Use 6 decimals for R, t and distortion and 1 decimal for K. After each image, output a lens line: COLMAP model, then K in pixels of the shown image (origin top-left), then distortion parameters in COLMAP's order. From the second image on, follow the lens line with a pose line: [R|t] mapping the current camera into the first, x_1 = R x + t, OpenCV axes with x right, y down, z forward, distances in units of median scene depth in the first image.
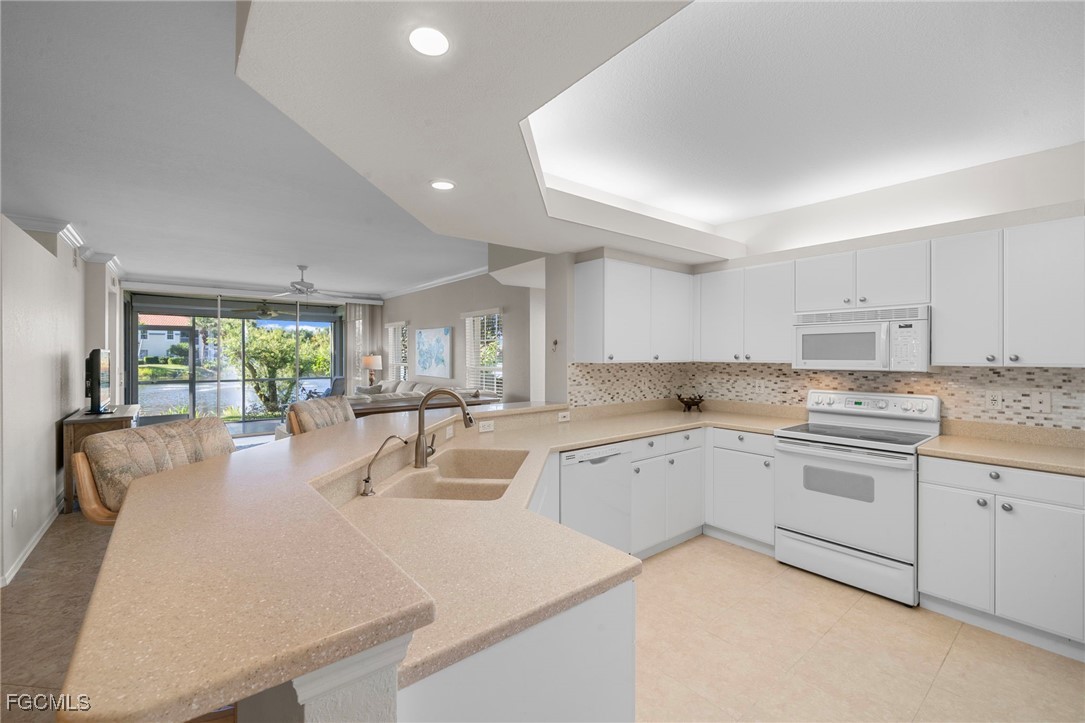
lens RADIAL K [[455.3, 0, 542.5], [0, 455.3, 361.5], [0, 0, 1]] dist [0.000221, -0.000031]
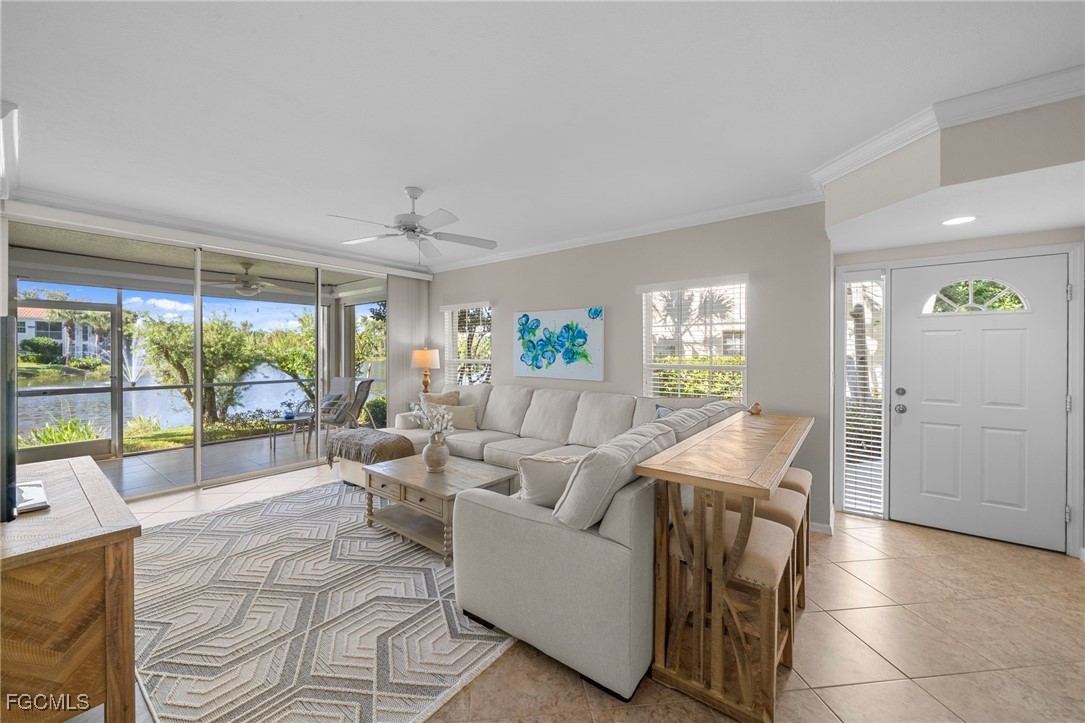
lens RADIAL K [[419.1, 0, 537.6], [0, 419.1, 357.1], [0, 0, 1]] dist [-0.001149, -0.000066]
pose [[0.977660, -0.002236, 0.210180, -0.892918], [0.002706, 0.999994, -0.001949, 0.002467], [-0.210175, 0.002475, 0.977661, 0.835466]]
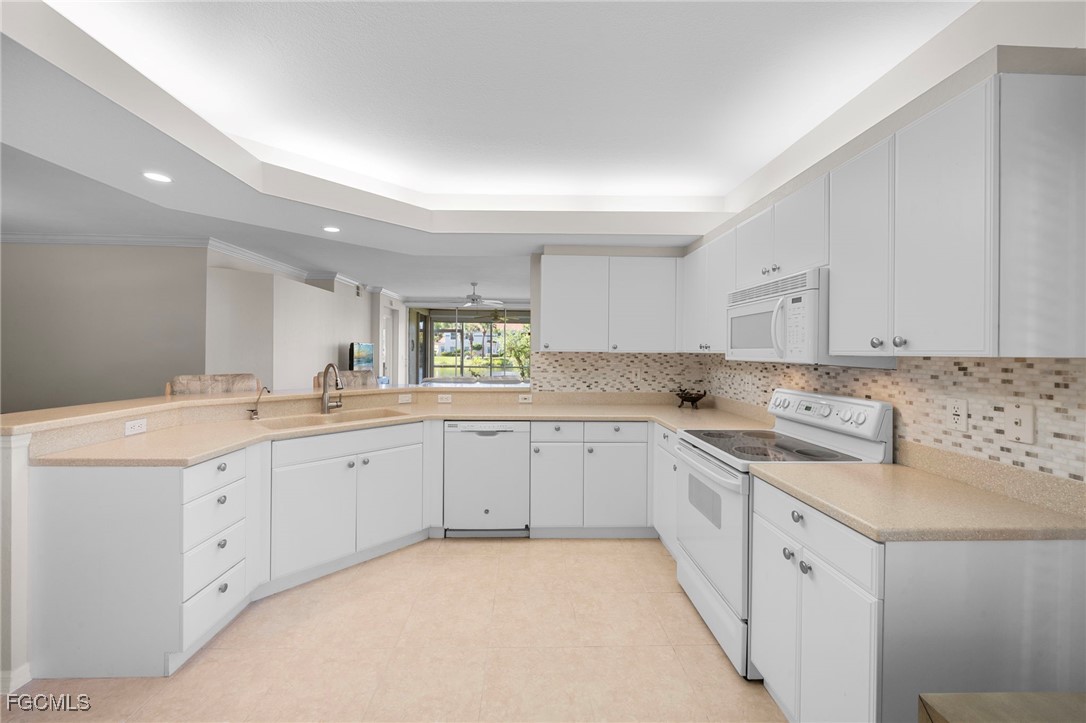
lens RADIAL K [[419.4, 0, 538.1], [0, 419.4, 357.1], [0, 0, 1]] dist [-0.001149, -0.000066]
pose [[0.795367, 0.016267, -0.605909, 0.740105], [-0.018995, 0.999818, 0.001909, 0.015774], [0.605830, 0.009991, 0.795531, 0.193967]]
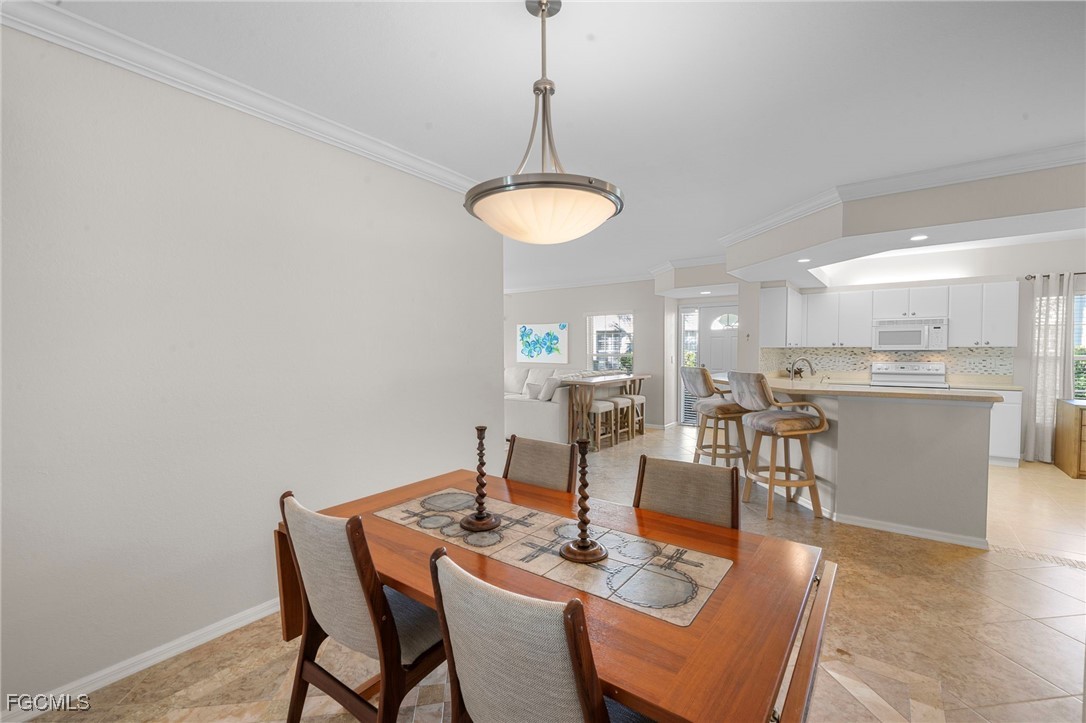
lens RADIAL K [[467.5, 0, 543.0], [0, 467.5, 361.5], [0, 0, 1]] dist [-0.000058, 0.000047]
pose [[0.970885, -0.010990, 0.239294, -1.199733], [0.007850, 0.999870, 0.014071, 0.025712], [-0.239417, -0.011783, 0.970845, -0.519555]]
